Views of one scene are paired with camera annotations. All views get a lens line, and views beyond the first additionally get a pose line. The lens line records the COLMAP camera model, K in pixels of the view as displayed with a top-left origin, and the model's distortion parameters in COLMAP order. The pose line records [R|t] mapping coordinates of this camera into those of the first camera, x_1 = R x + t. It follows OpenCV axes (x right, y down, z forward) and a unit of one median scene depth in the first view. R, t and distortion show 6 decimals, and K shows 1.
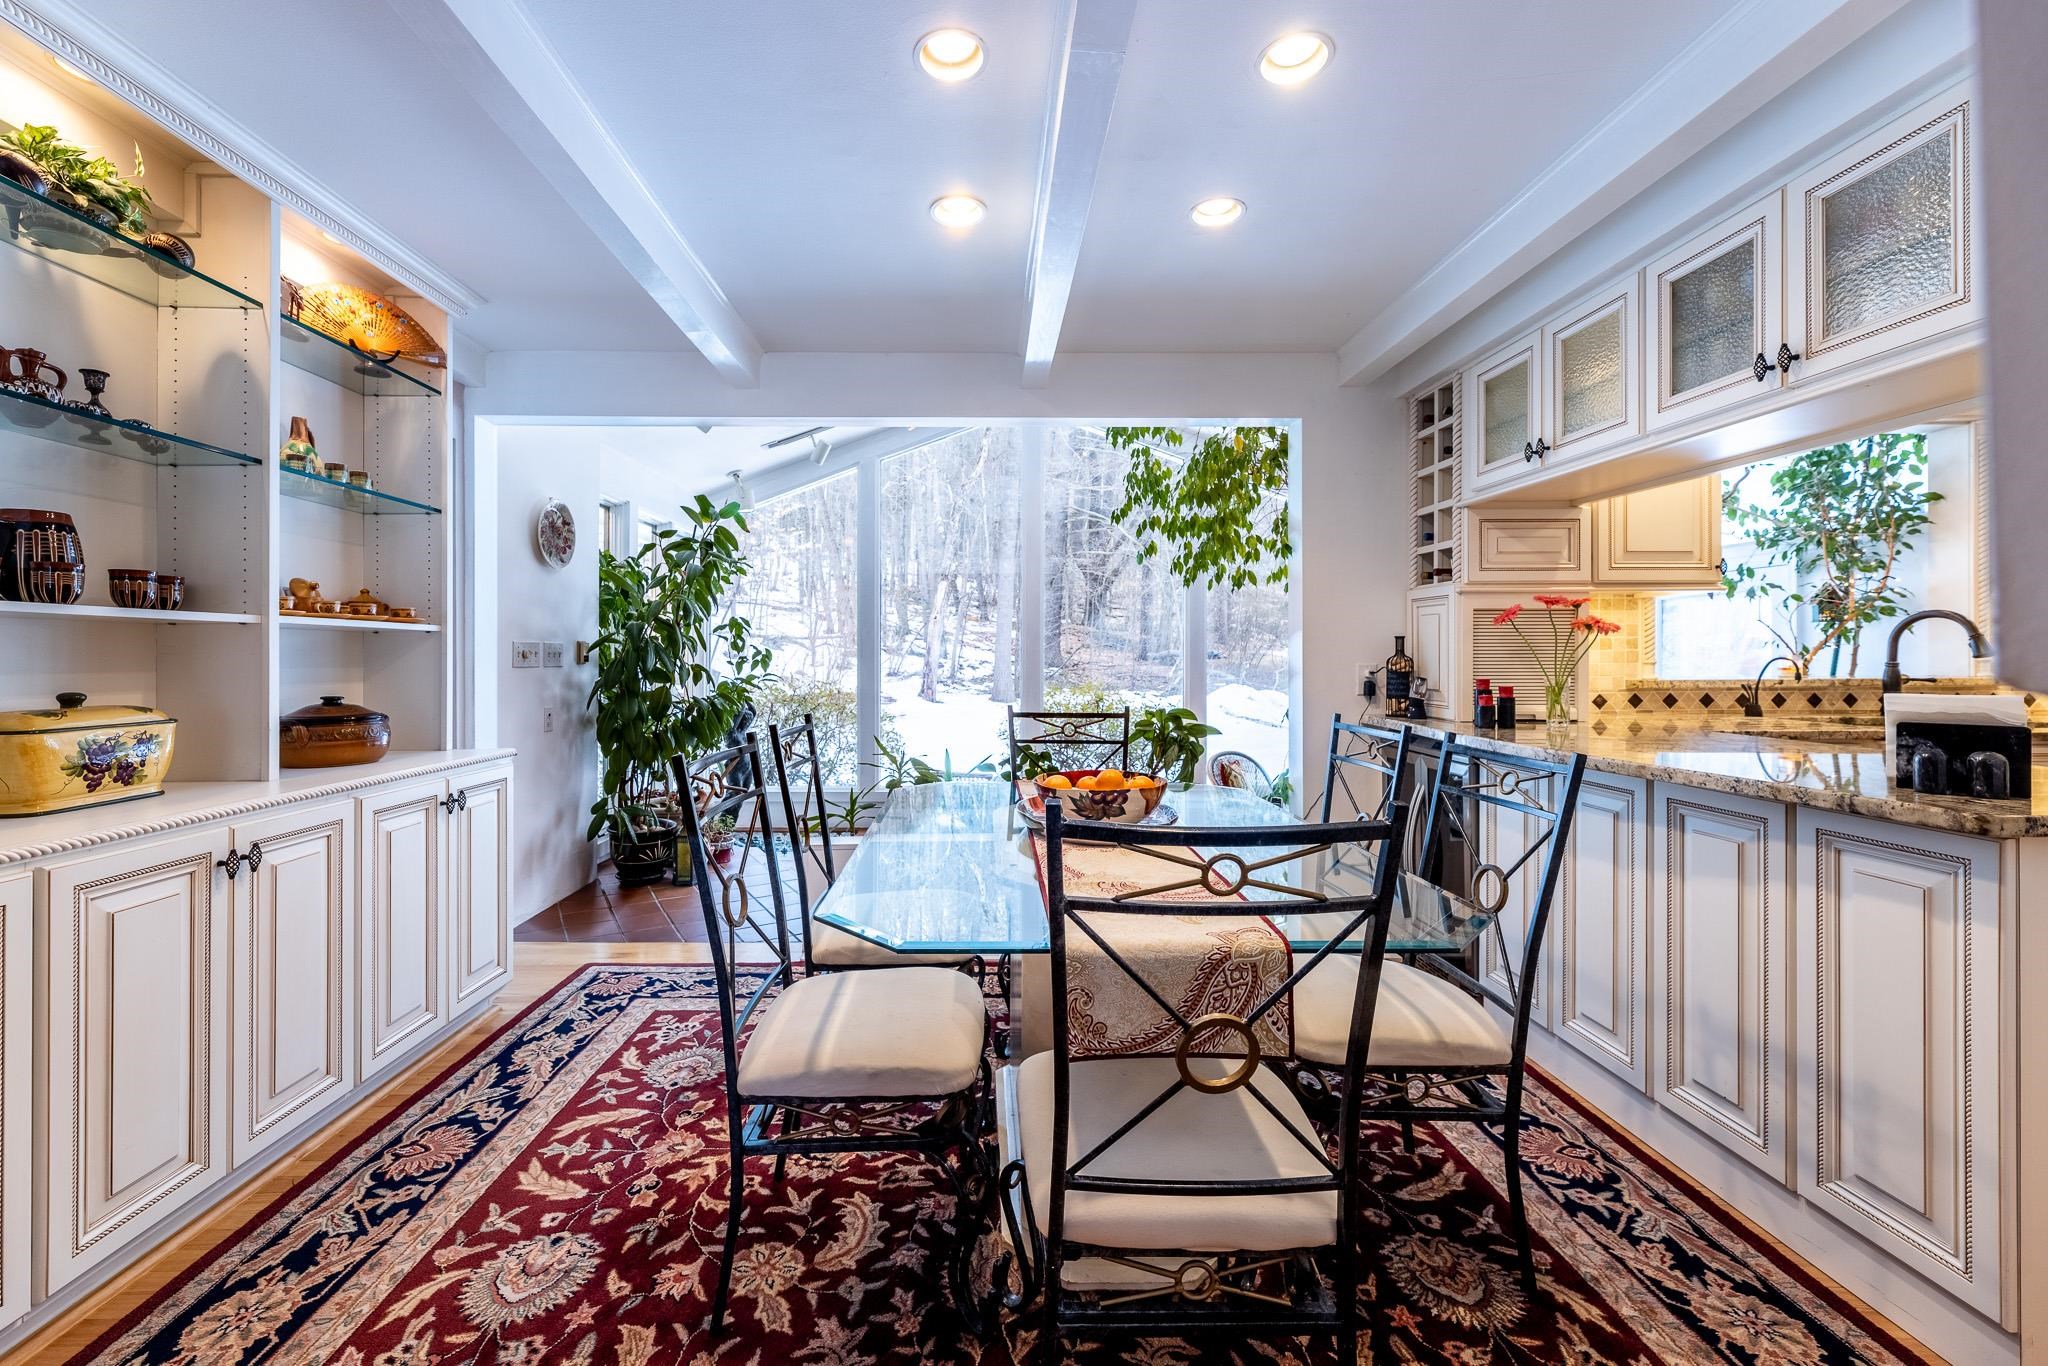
lens RADIAL K [[835.5, 0, 994.9], [0, 835.5, 657.8], [0, 0, 1]] dist [-0.004471, -0.000076]
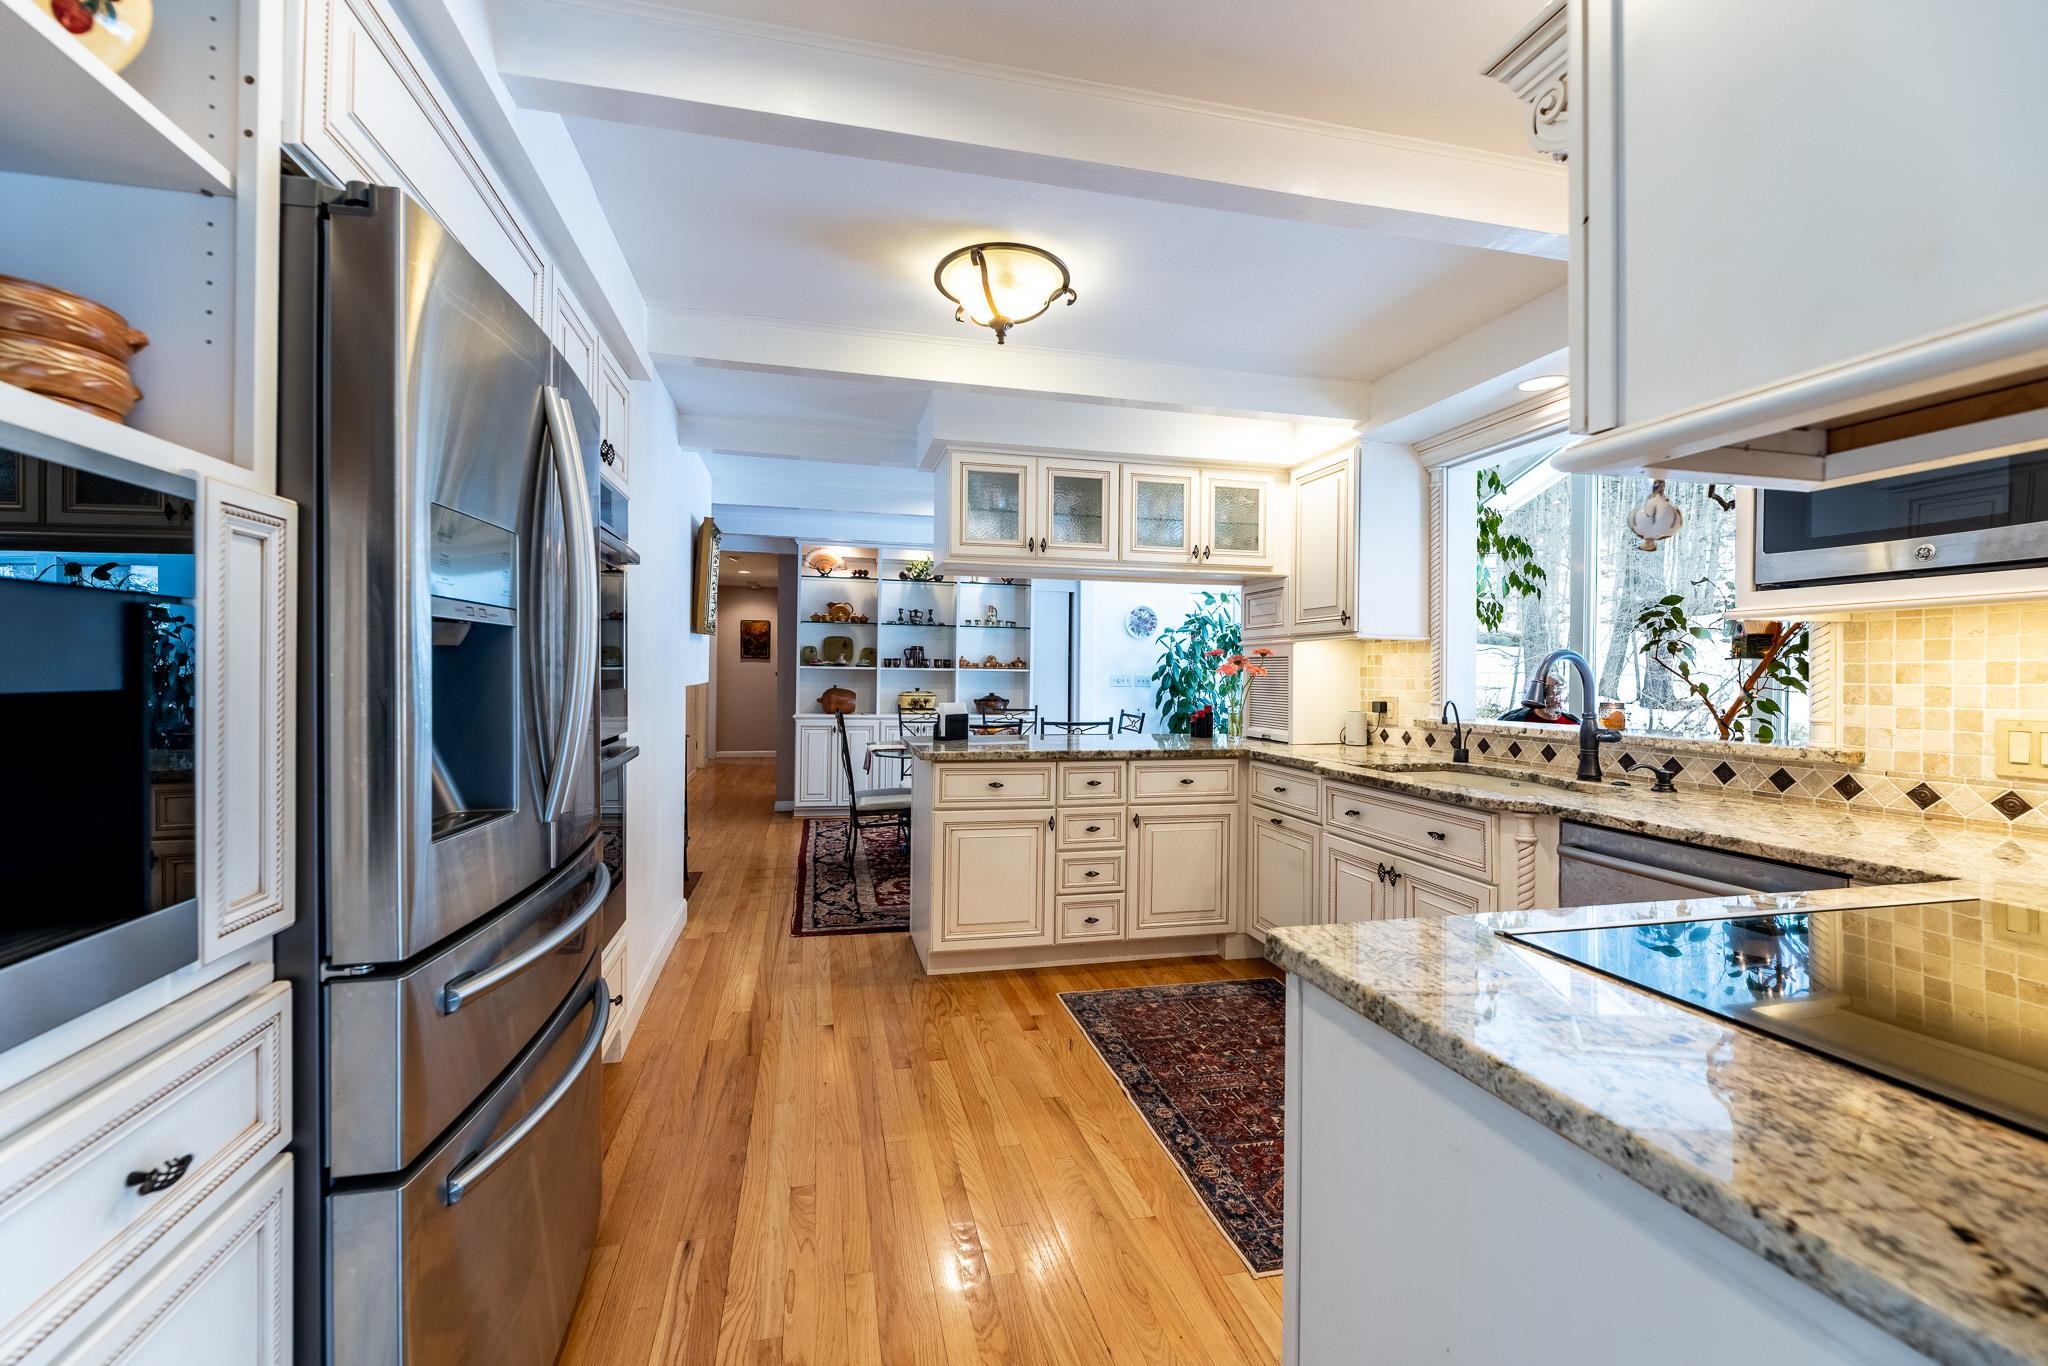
lens RADIAL K [[835.5, 0, 1019.5], [0, 835.5, 674.3], [0, 0, 1]] dist [-0.004471, -0.000076]
pose [[0.221177, 0.005928, -0.975216, 1.240359], [-0.004532, 0.999977, 0.005051, -0.023856], [0.975223, 0.003303, 0.221199, 0.210780]]
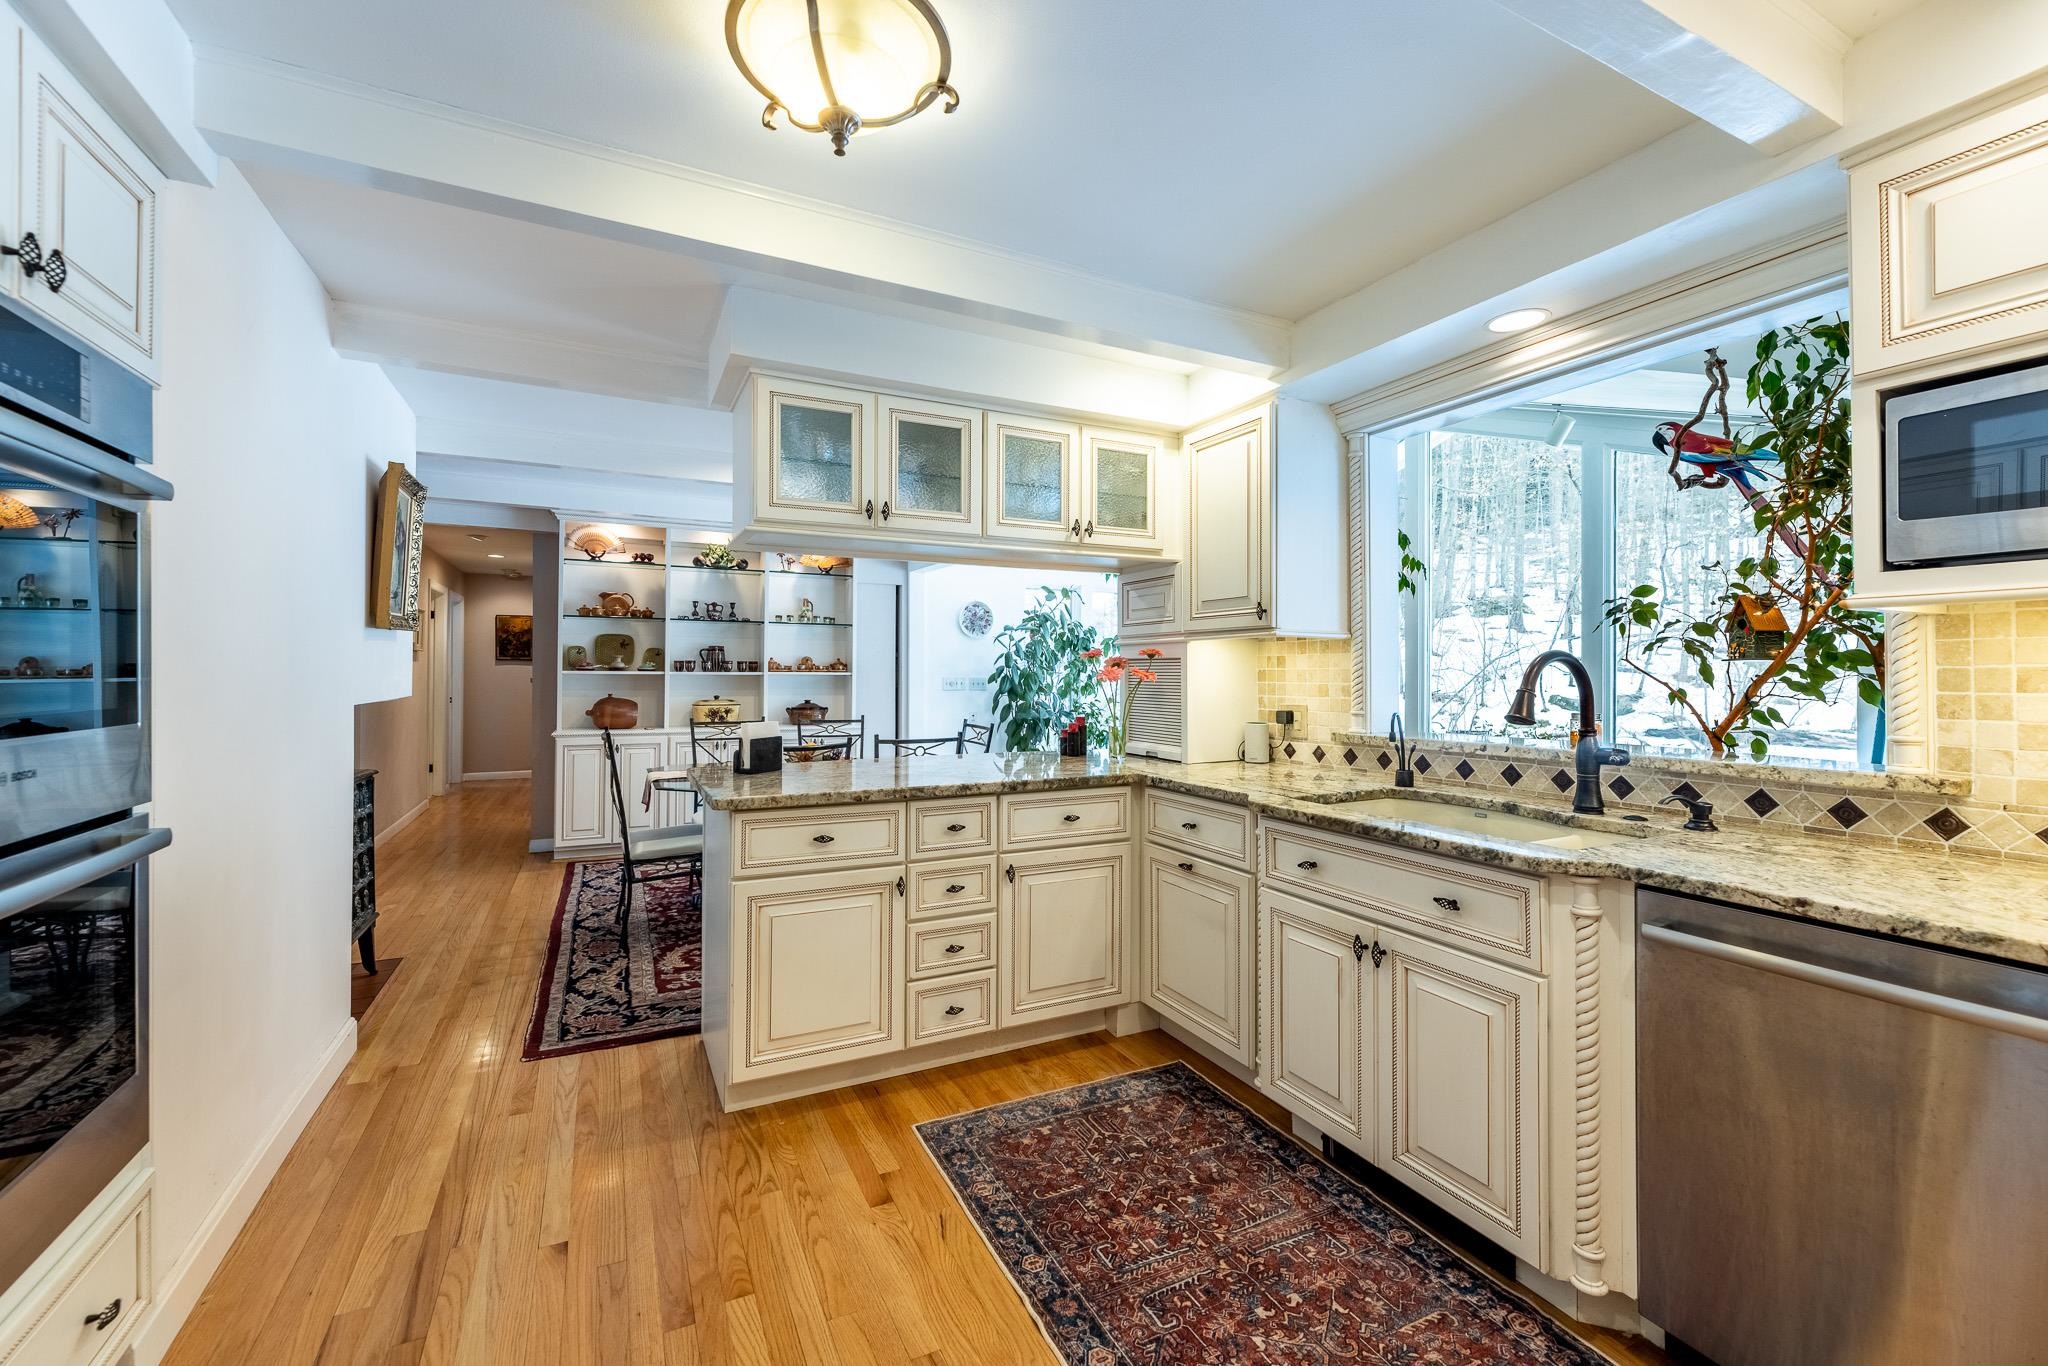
lens RADIAL K [[835.5, 0, 1011.9], [0, 835.5, 663.7], [0, 0, 1]] dist [-0.004471, -0.000076]
pose [[0.422782, -0.007543, -0.906200, 1.051668], [0.002496, 0.999971, -0.007159, -0.029404], [0.906228, 0.000765, 0.422789, 0.237629]]
